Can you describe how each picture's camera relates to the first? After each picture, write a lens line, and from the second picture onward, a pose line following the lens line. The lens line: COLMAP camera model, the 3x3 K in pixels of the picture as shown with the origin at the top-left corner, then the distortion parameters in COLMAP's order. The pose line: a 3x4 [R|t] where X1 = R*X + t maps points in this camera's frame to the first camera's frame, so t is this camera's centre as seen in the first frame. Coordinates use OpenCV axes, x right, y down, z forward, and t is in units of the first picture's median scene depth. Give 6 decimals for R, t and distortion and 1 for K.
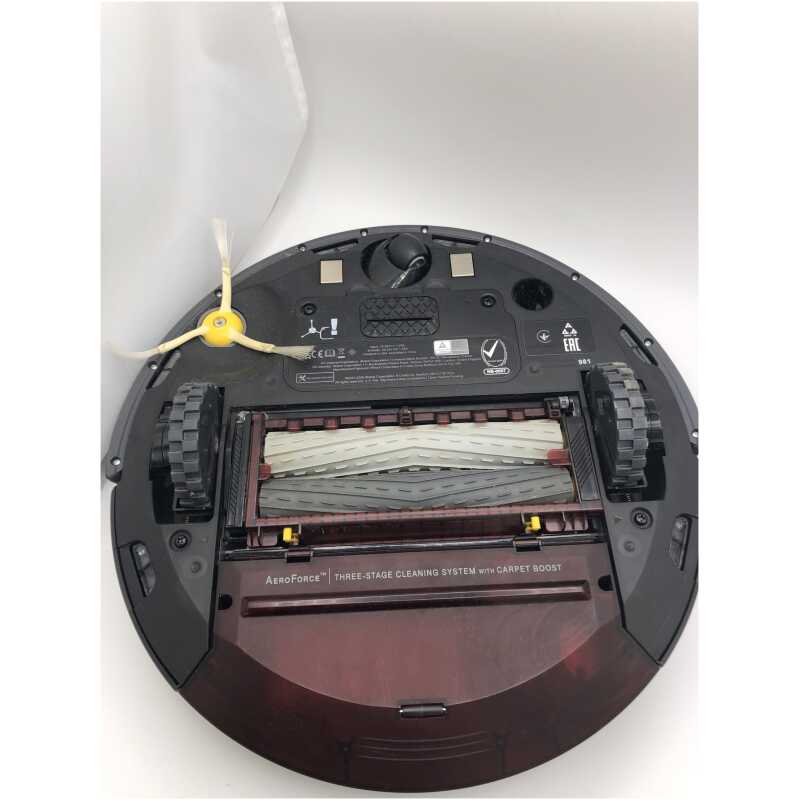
lens RADIAL K [[699.8, 0, 400.0], [0, 699.8, 400.0], [0, 0, 1]] dist [0.007130, 0.005170]
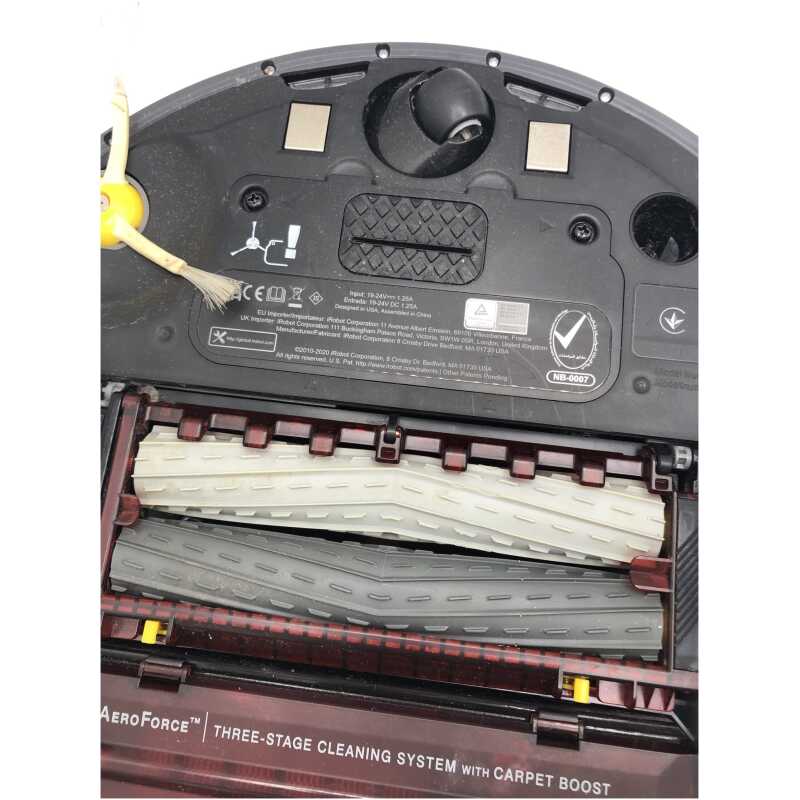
lens RADIAL K [[680.3, 0, 400.0], [0, 680.3, 400.0], [0, 0, 1]] dist [-0.030013, 0.003406]
pose [[0.985799, 0.158454, -0.055618, 0.038978], [-0.134411, 0.943039, 0.304319, -0.163911], [0.100671, -0.292522, 0.950945, 0.475298]]
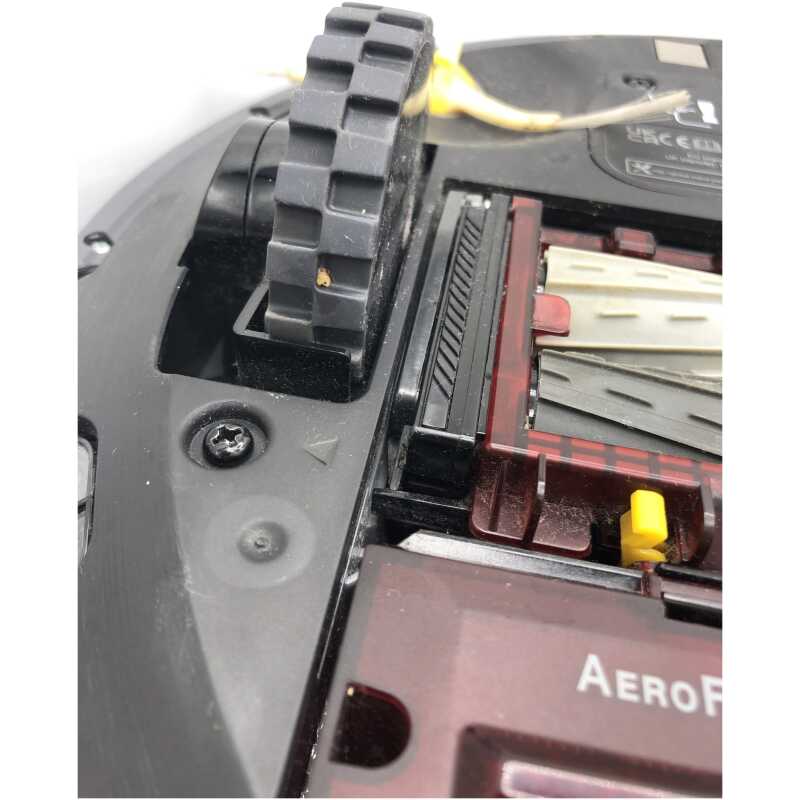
lens RADIAL K [[699.8, 0, 400.0], [0, 699.8, 400.0], [0, 0, 1]] dist [0.007130, 0.005170]
pose [[0.971284, 0.227459, -0.069786, -0.207216], [-0.237784, 0.938050, -0.252034, 0.207542], [0.008135, 0.261391, 0.965199, 0.653304]]
